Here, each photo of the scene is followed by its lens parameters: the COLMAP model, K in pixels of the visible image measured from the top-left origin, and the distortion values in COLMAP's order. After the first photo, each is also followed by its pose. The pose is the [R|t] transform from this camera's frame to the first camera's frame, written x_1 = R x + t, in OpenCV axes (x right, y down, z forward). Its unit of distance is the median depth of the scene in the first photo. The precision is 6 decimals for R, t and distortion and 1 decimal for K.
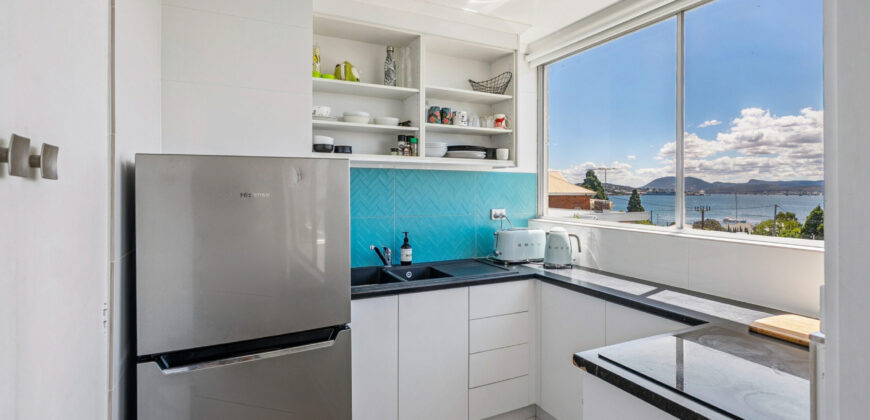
lens RADIAL K [[414.2, 0, 436.0], [0, 414.2, 191.2], [0, 0, 1]] dist [0.000108, 0.000084]
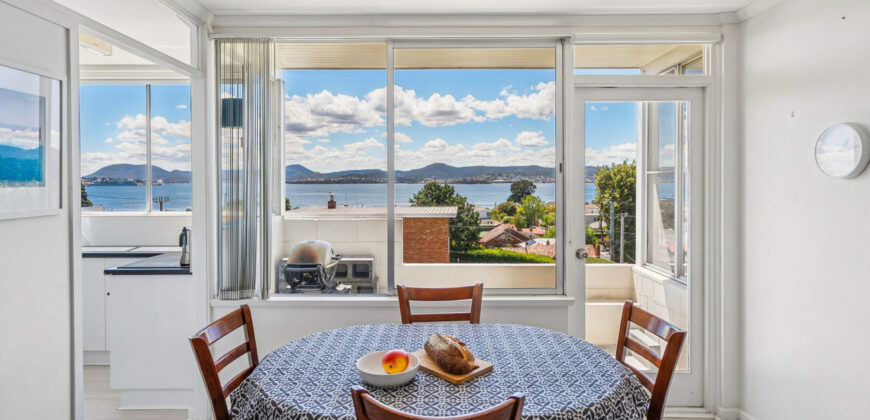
lens RADIAL K [[464.3, 0, 433.3], [0, 464.3, 182.2], [0, 0, 1]] dist [0.001463, 0.000651]
pose [[0.451481, -0.011518, 0.892207, -0.410426], [0.008100, 0.999928, 0.008809, -0.027327], [-0.892244, 0.003250, 0.451541, -0.635985]]
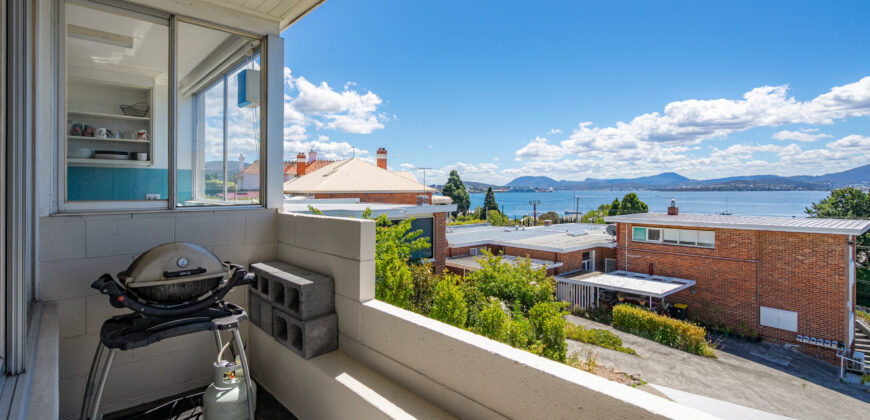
lens RADIAL K [[402.1, 0, 430.4], [0, 402.1, 198.0], [0, 0, 1]] dist [-0.004757, -0.000622]
pose [[0.963261, -0.018607, 0.267920, 0.686353], [0.013904, 0.999714, 0.019439, 0.041878], [-0.268205, -0.014999, 0.963245, -0.607890]]
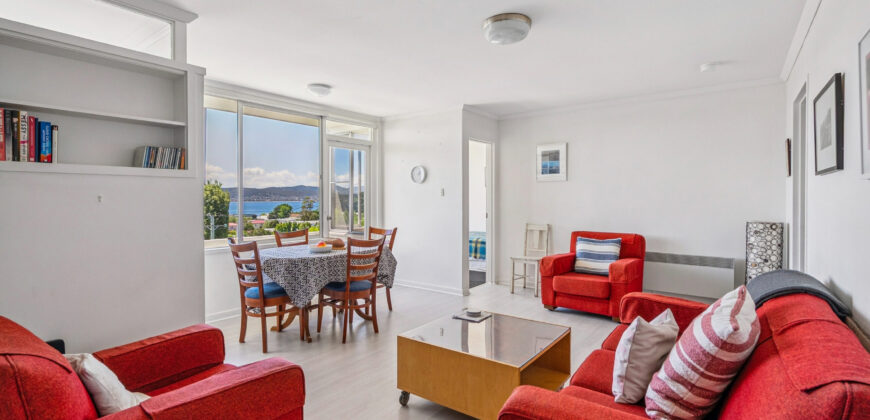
lens RADIAL K [[402.1, 0, 430.4], [0, 402.1, 198.0], [0, 0, 1]] dist [-0.004757, -0.000622]
pose [[-0.430835, -0.004956, 0.902417, -1.226332], [0.002084, 0.999977, 0.006487, 0.033973], [-0.902429, 0.004676, -0.430814, -0.106035]]
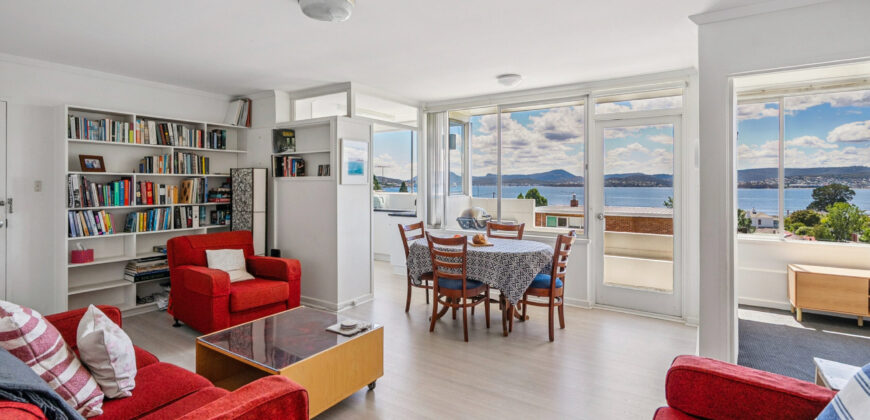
lens RADIAL K [[417.4, 0, 436.1], [0, 417.4, 179.3], [0, 0, 1]] dist [0.011864, 0.000260]
pose [[0.865347, -0.000148, 0.501174, -0.681134], [0.005882, 0.999934, -0.009861, 0.009646], [-0.501139, 0.011481, 0.865291, -1.473300]]
